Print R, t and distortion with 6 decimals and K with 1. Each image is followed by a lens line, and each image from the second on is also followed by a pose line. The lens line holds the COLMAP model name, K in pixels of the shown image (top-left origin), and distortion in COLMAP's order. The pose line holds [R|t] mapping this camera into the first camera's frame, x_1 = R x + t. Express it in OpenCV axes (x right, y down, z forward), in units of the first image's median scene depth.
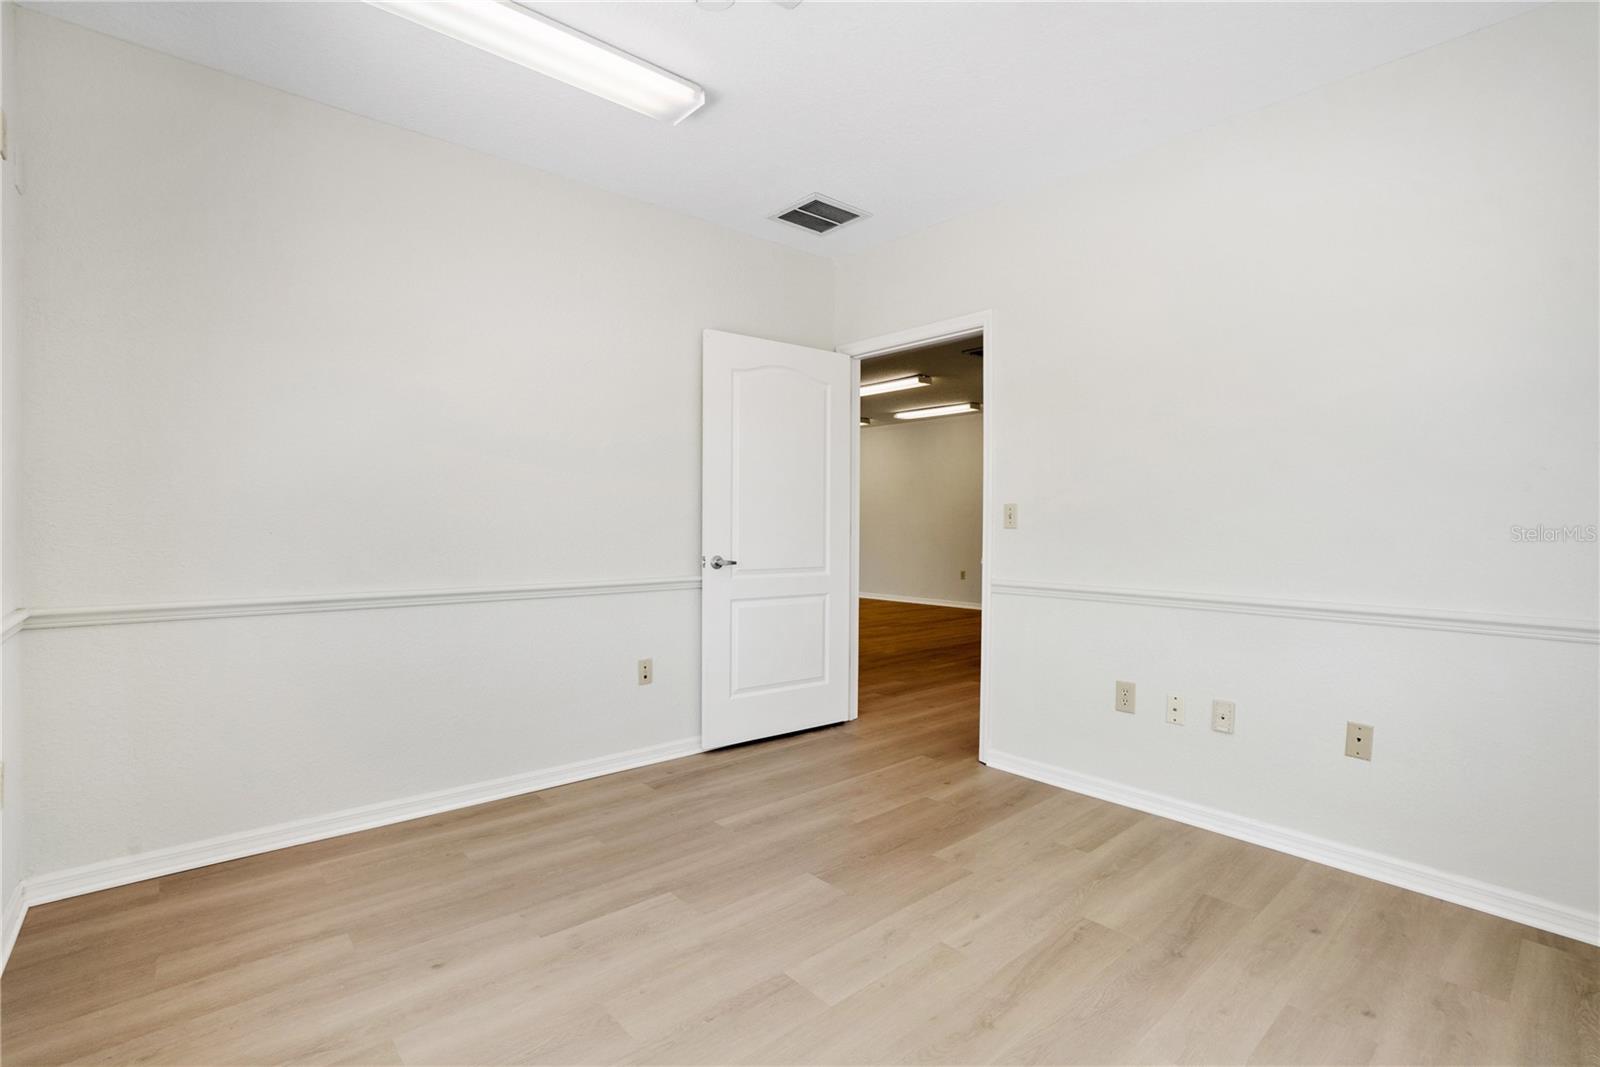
lens RADIAL K [[738.1, 0, 797.7], [0, 738.1, 529.1], [0, 0, 1]] dist [-0.043363, 0.005270]
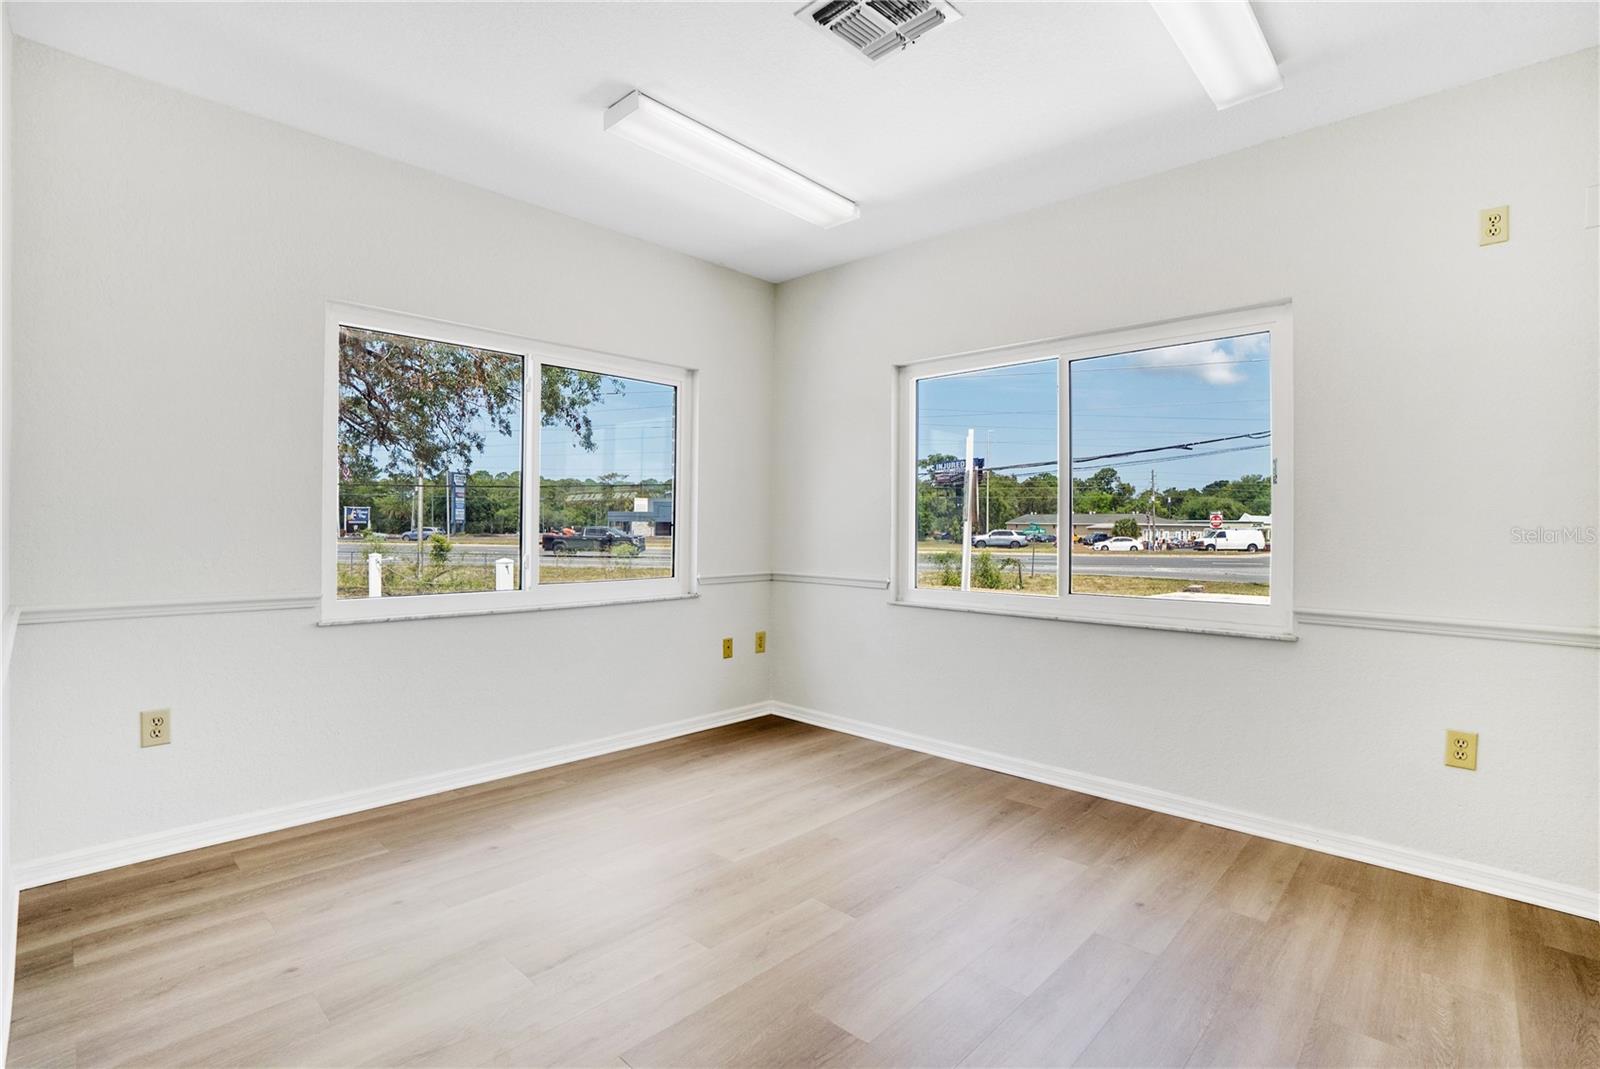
lens RADIAL K [[738.1, 0, 794.3], [0, 738.1, 529.1], [0, 0, 1]] dist [-0.043363, 0.005270]
pose [[-0.995697, -0.016191, -0.091238, 0.181028], [-0.017743, 0.999711, 0.016219, -0.026898], [0.090949, 0.017768, -0.995697, 1.994939]]
